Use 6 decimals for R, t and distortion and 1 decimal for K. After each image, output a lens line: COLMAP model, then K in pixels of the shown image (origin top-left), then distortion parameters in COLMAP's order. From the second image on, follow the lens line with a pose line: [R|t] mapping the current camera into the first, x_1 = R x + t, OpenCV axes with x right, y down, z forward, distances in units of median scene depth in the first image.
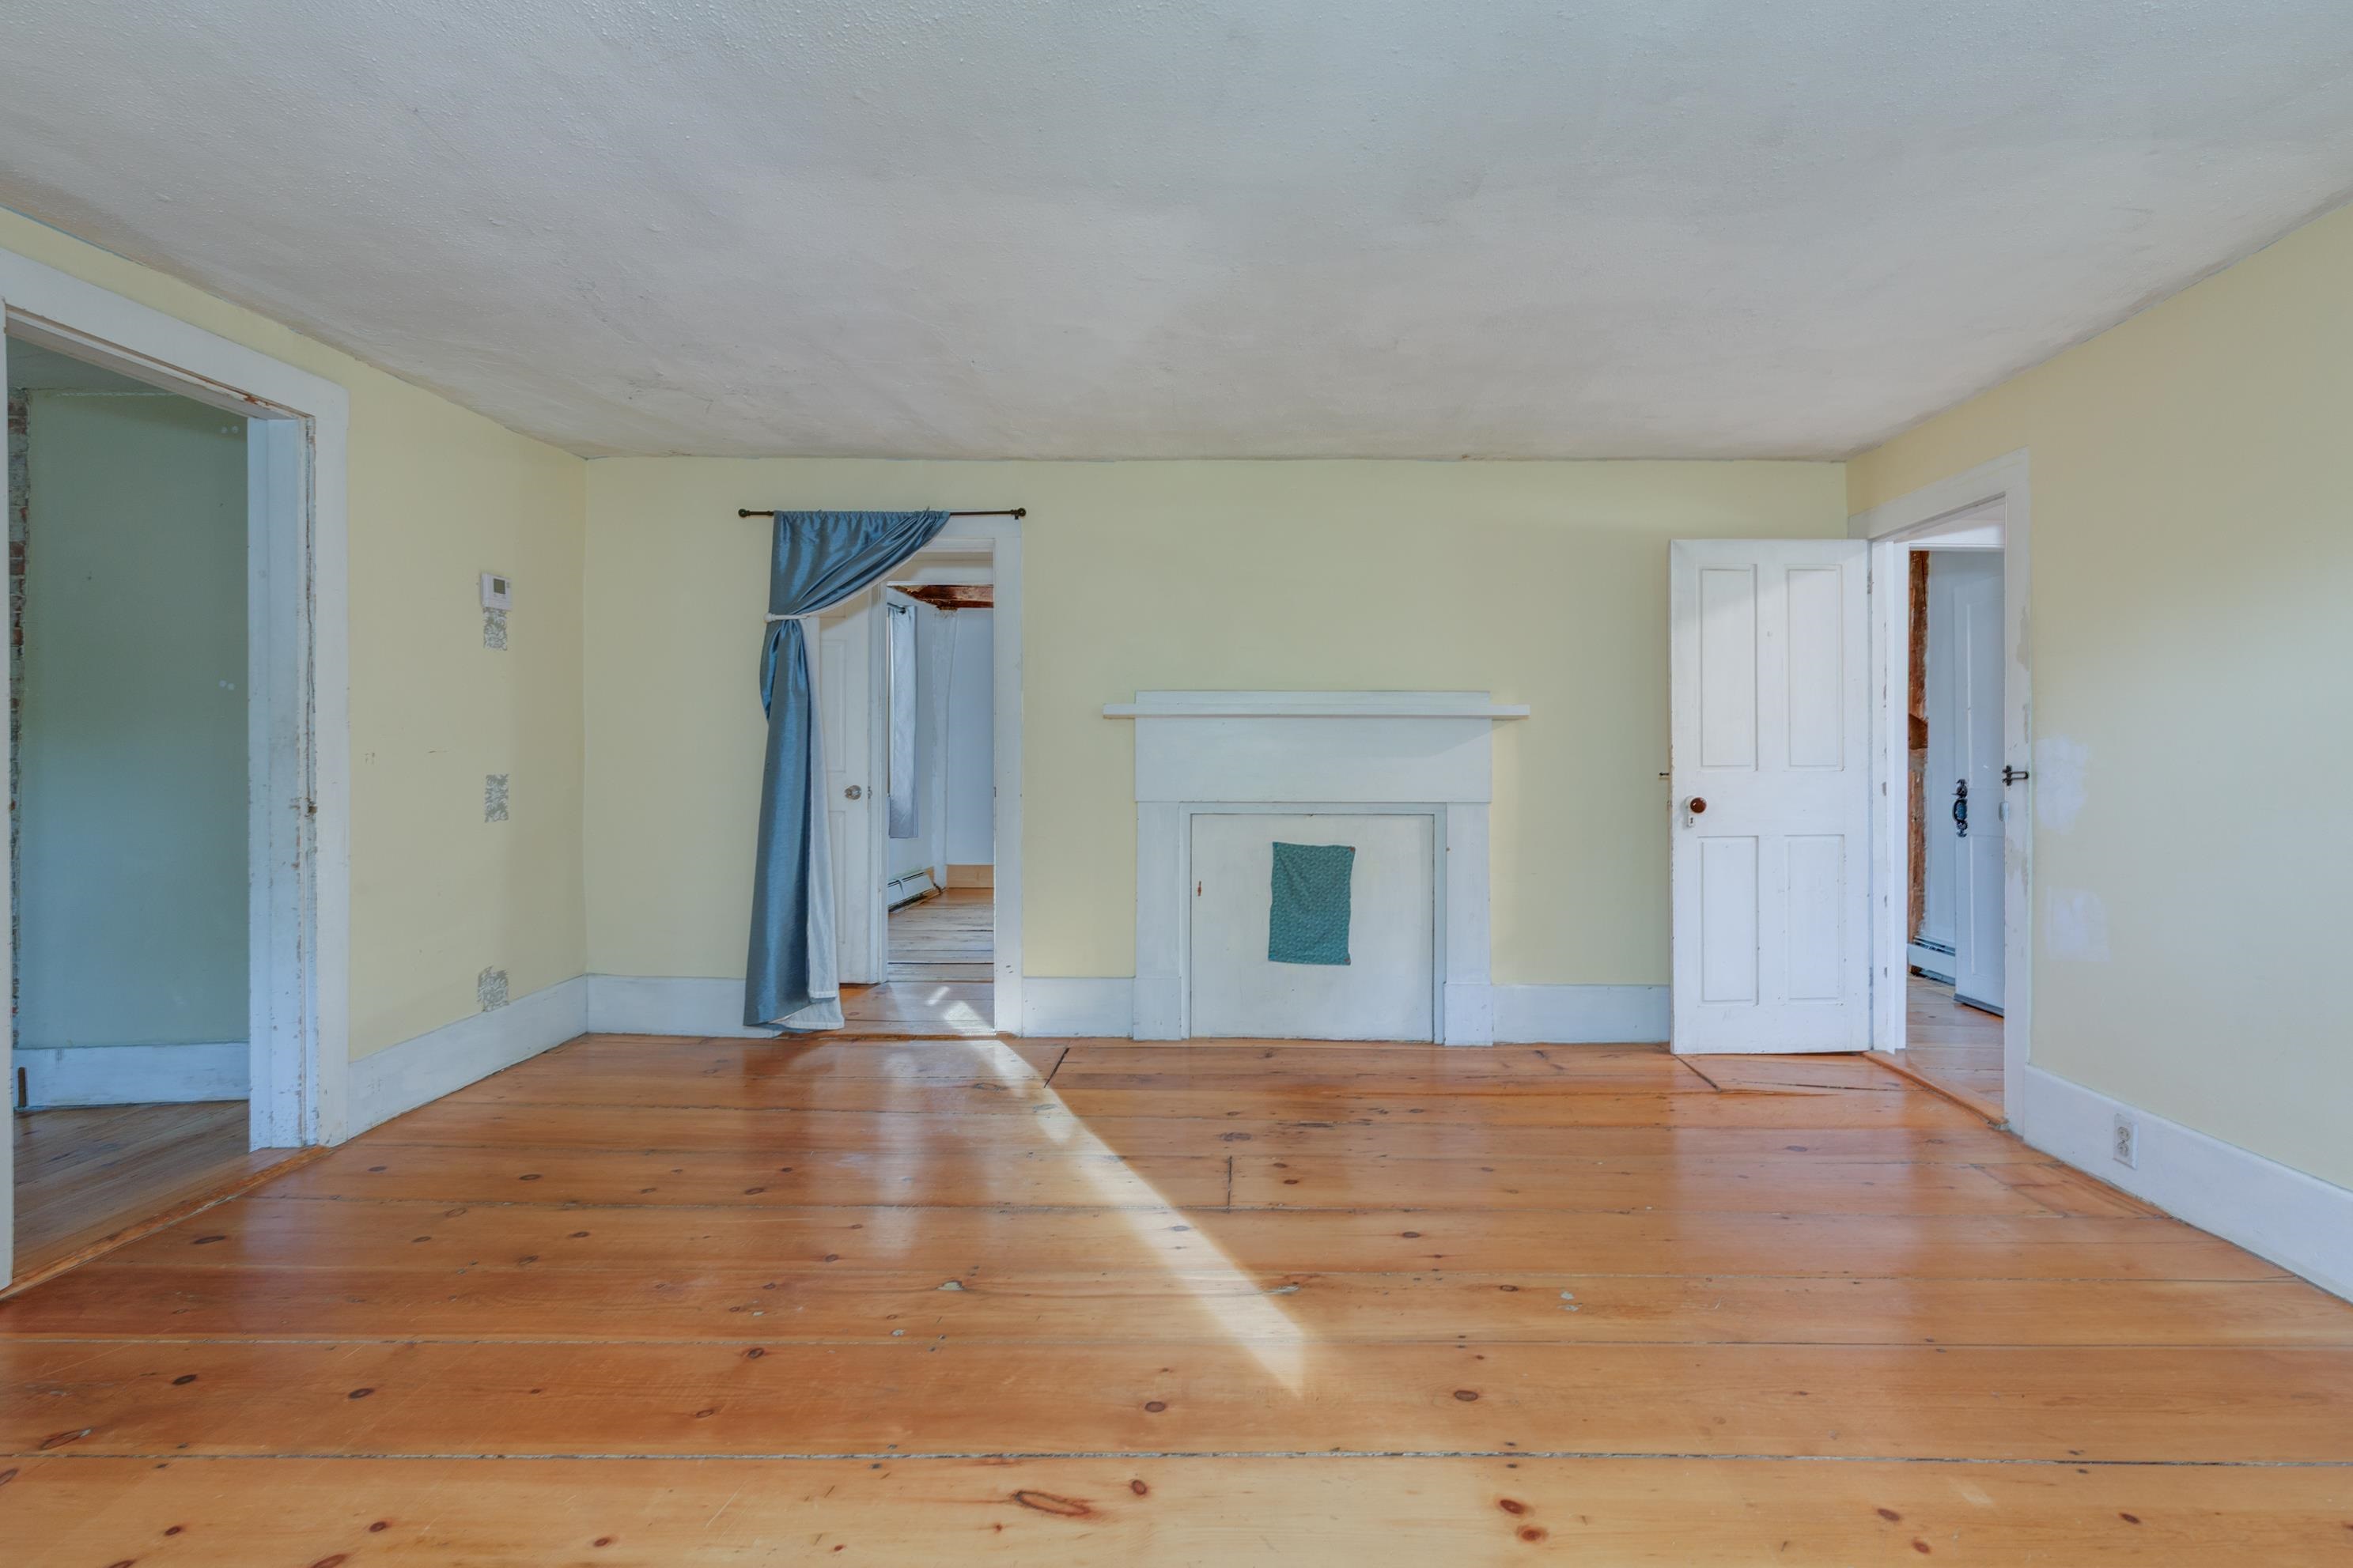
lens RADIAL K [[1082.2, 0, 1176.9], [0, 1082.2, 771.4], [0, 0, 1]] dist [0.000018, 0.000459]
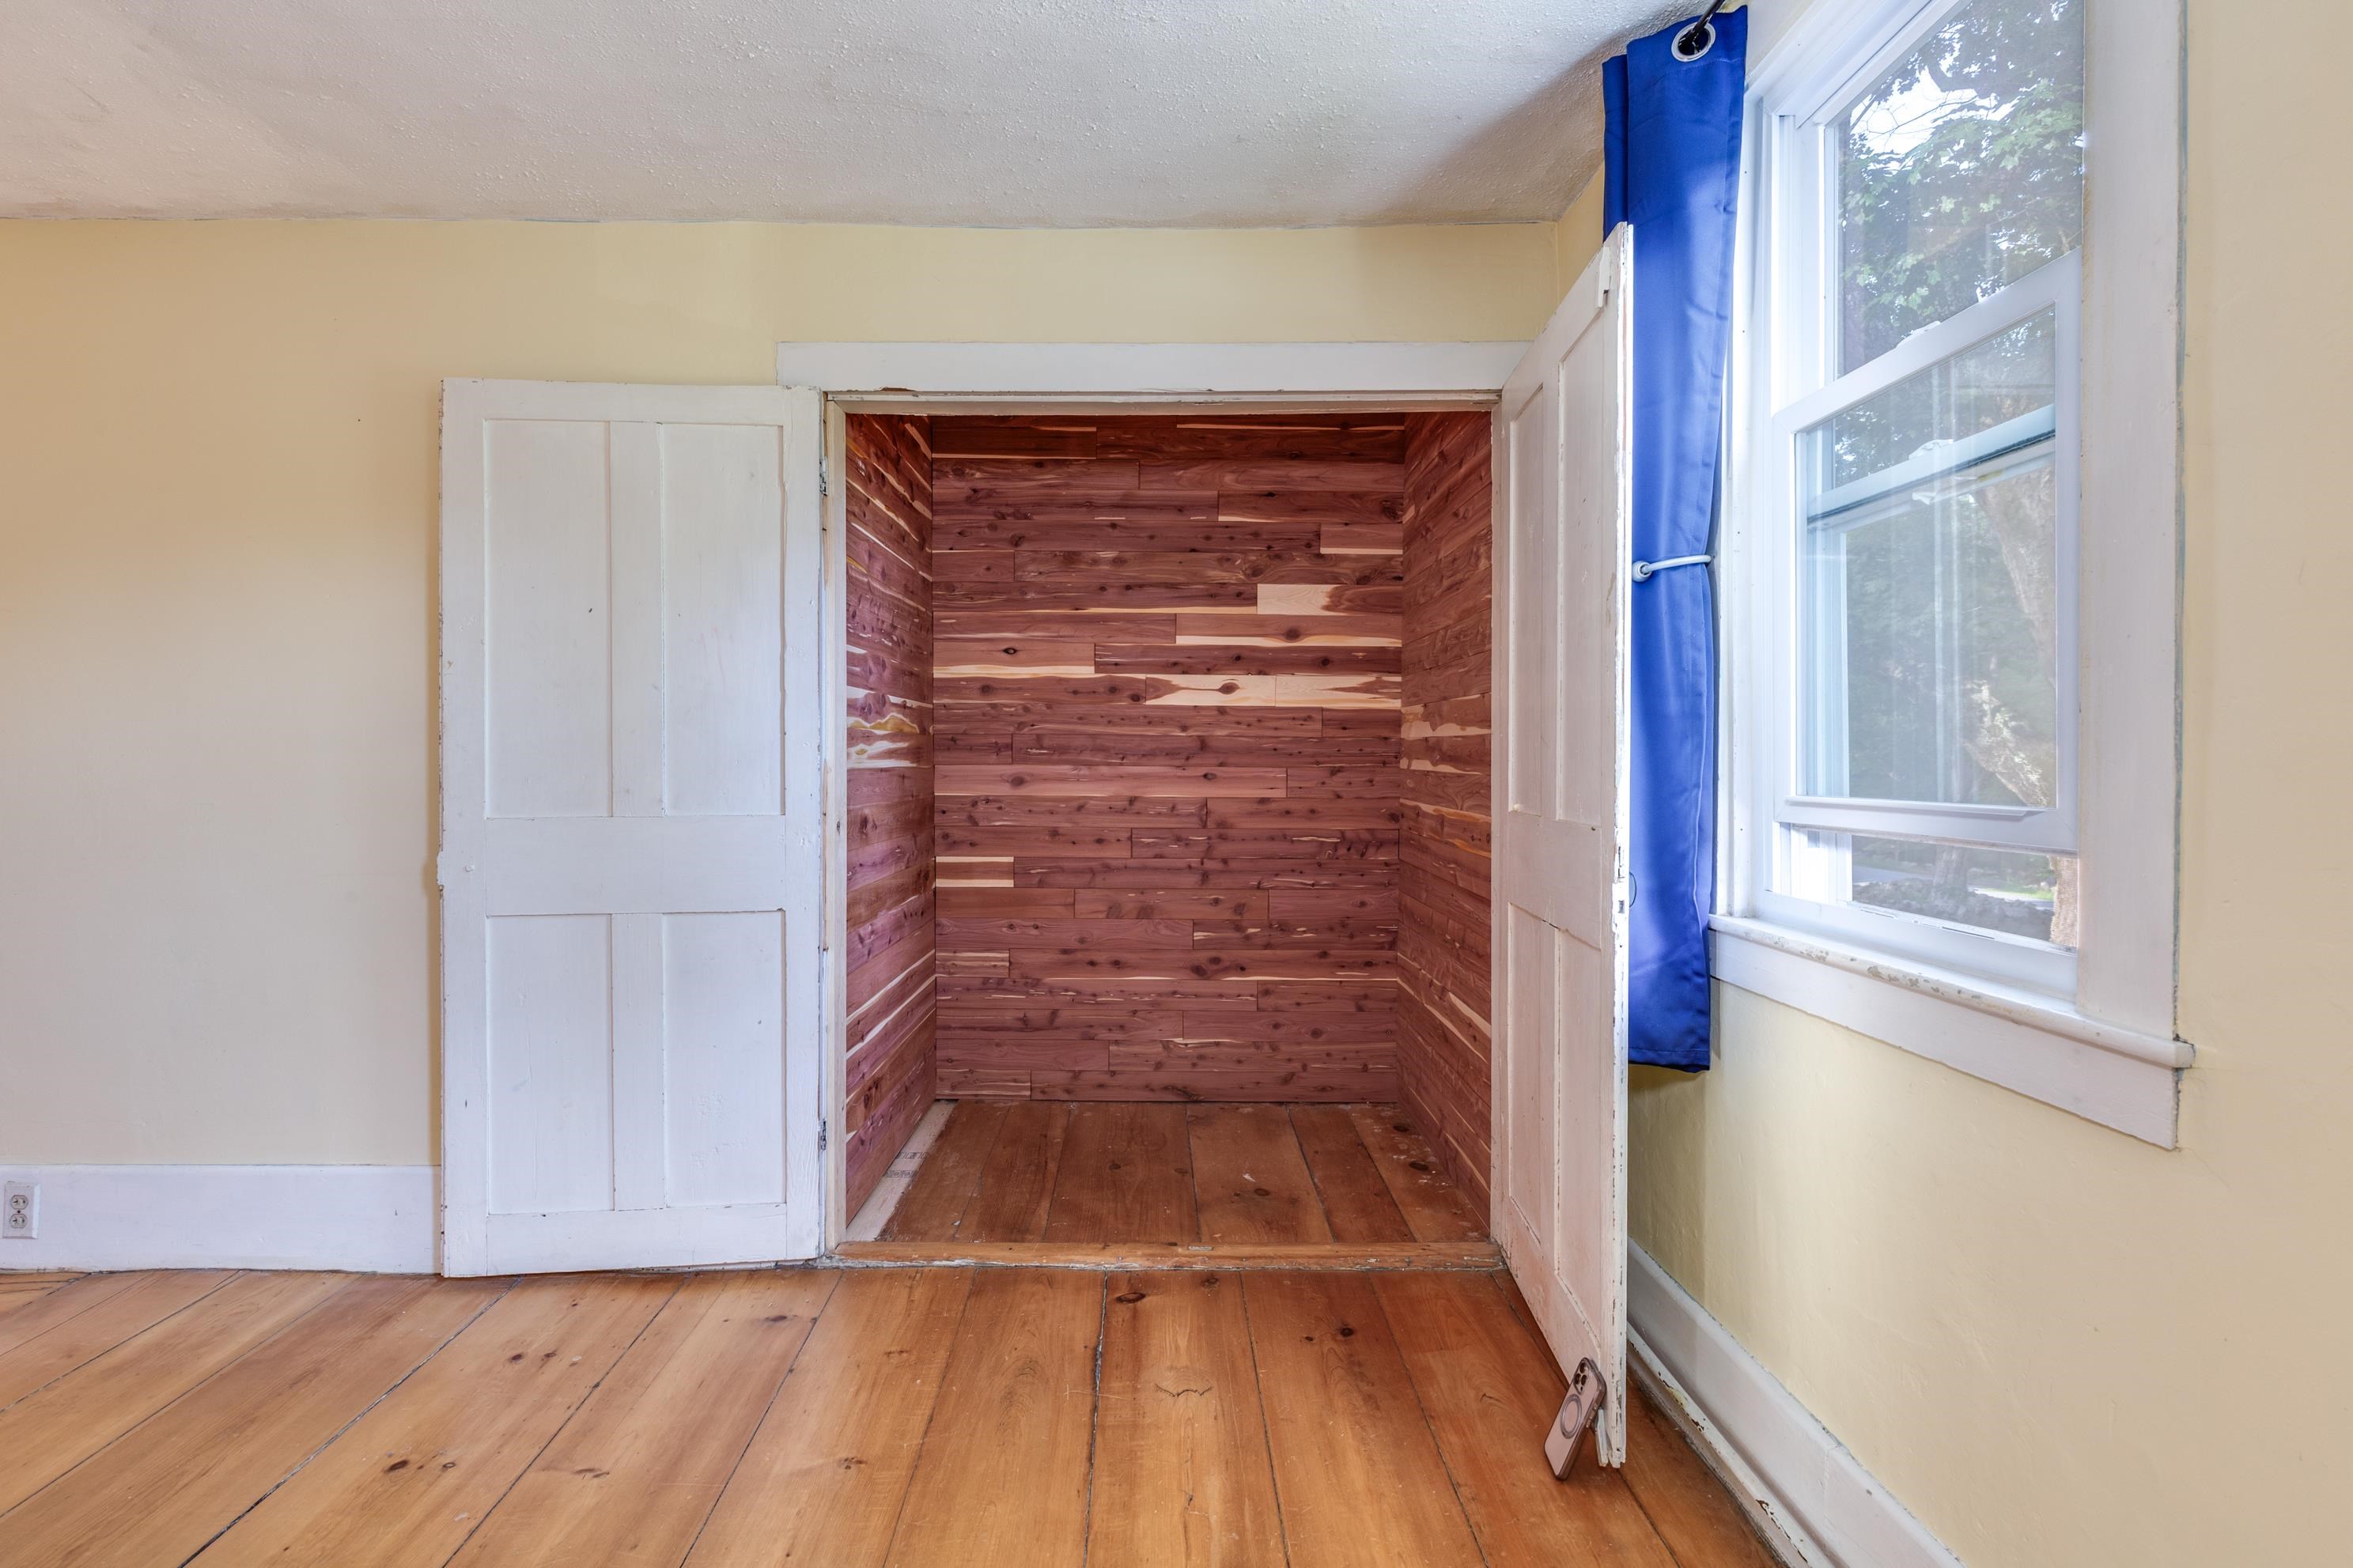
lens RADIAL K [[1082.2, 0, 1171.6], [0, 1082.2, 779.1], [0, 0, 1]] dist [0.000018, 0.000459]
pose [[-0.080910, -0.016004, 0.996593, -0.026980], [0.004901, 0.999853, 0.016454, -0.000519], [-0.996709, 0.006216, -0.080820, 0.222212]]
